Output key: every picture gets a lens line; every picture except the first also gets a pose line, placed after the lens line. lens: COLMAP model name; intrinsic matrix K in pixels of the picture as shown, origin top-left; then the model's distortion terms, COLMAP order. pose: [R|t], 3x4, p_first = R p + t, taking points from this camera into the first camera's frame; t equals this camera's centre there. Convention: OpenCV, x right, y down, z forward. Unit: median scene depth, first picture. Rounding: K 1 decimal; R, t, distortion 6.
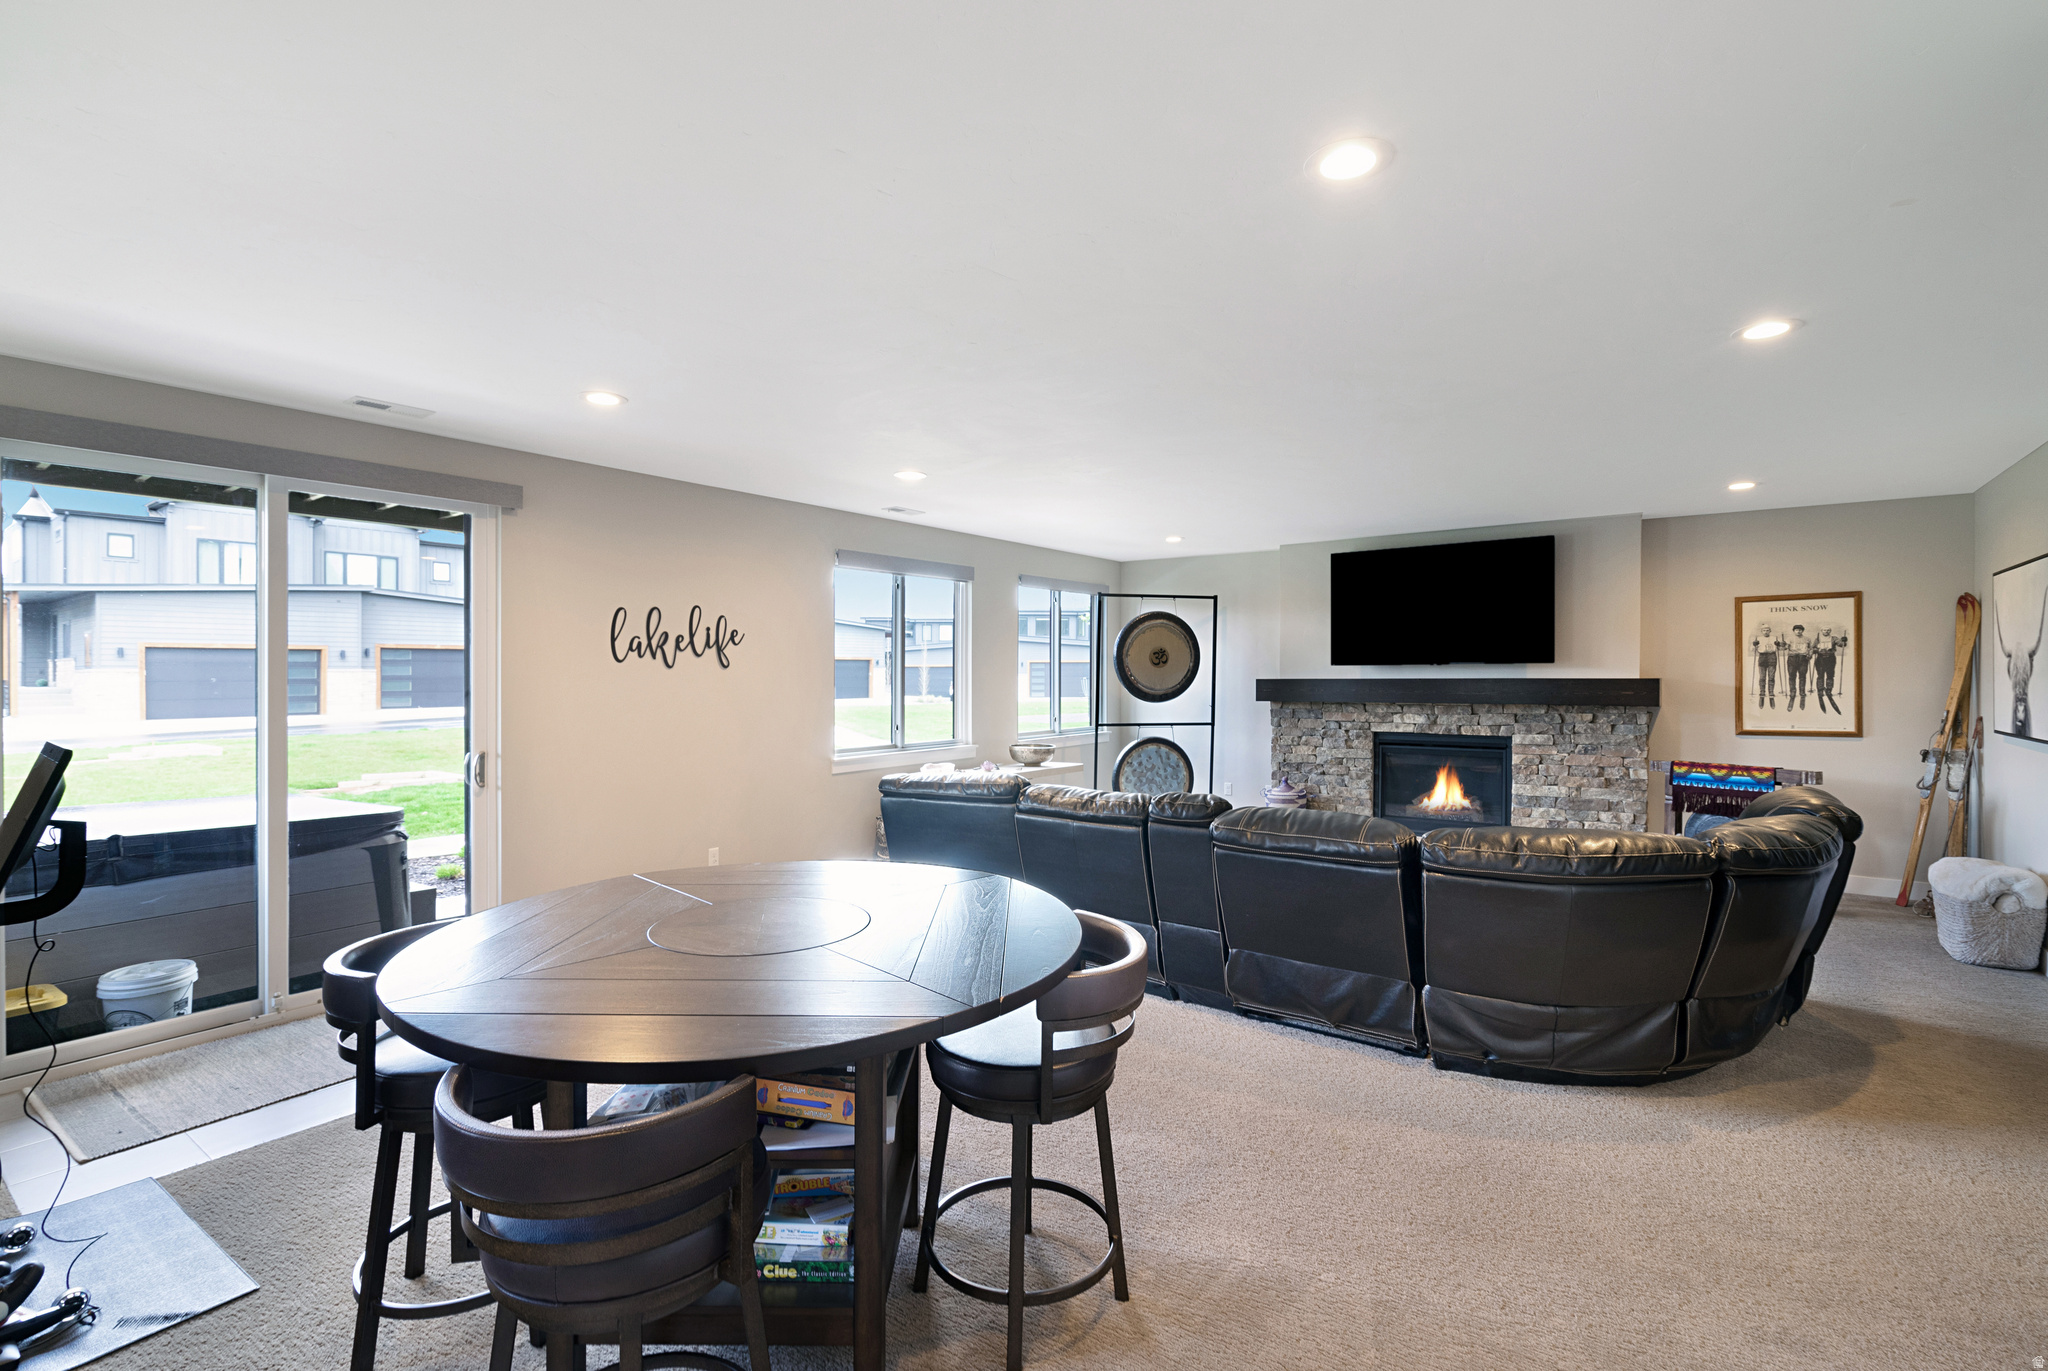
lens RADIAL K [[921.1, 0, 987.1], [0, 921.1, 676.2], [0, 0, 1]] dist [-0.000508, -0.000073]
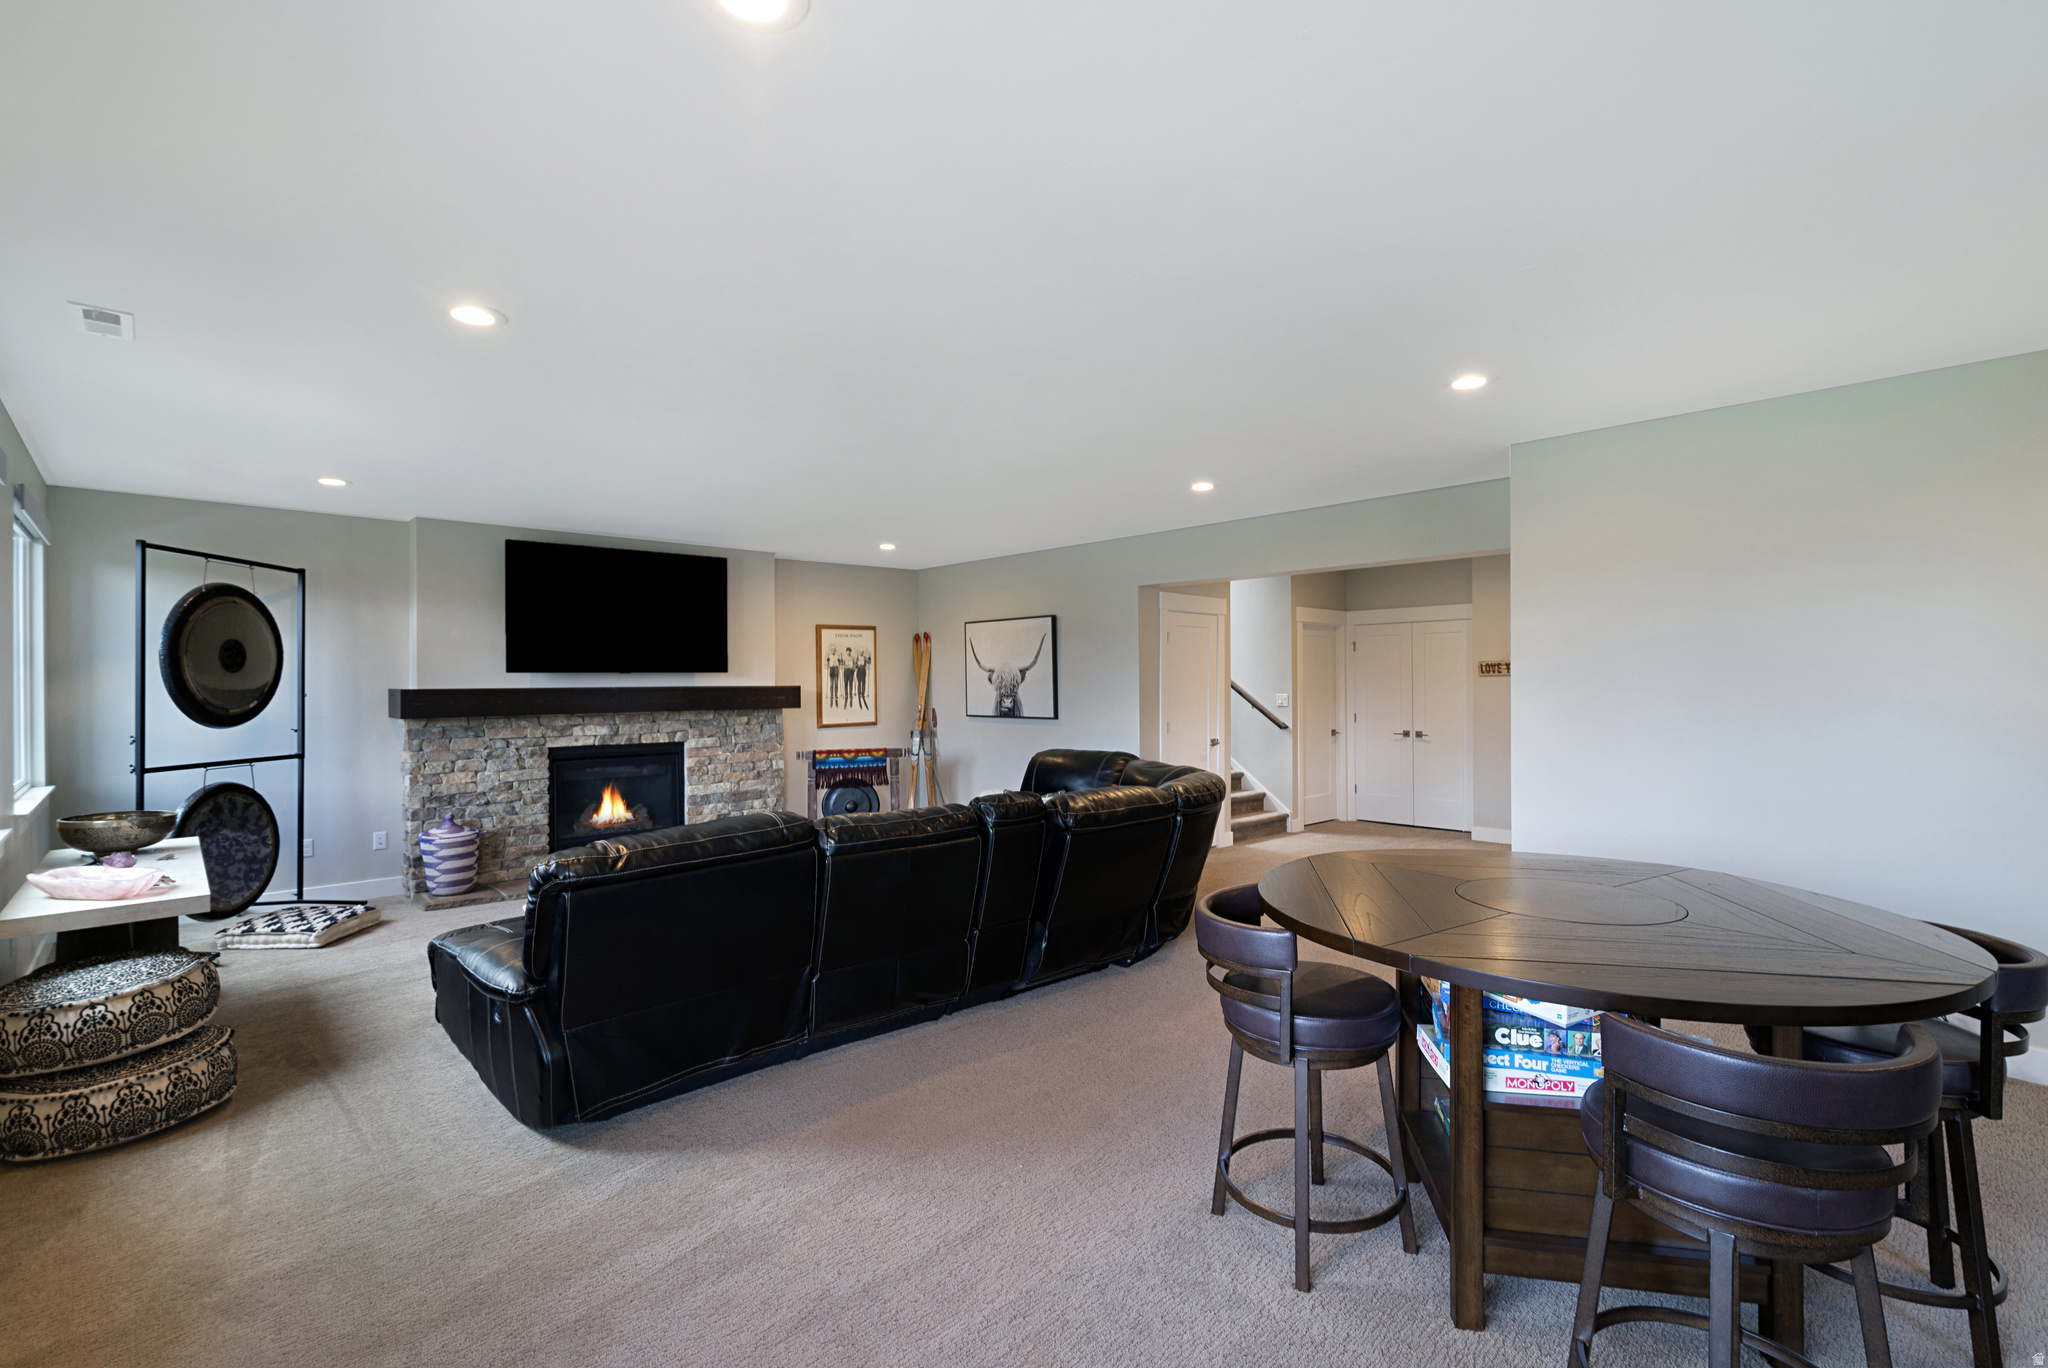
lens RADIAL K [[959.2, 0, 1016.5], [0, 959.2, 685.5], [0, 0, 1]] dist [-0.000366, -0.000488]
pose [[0.169821, -0.001375, 0.985474, -0.472481], [0.005258, 0.999986, 0.000489, 0.002609], [-0.985461, 0.005099, 0.169826, 0.457132]]
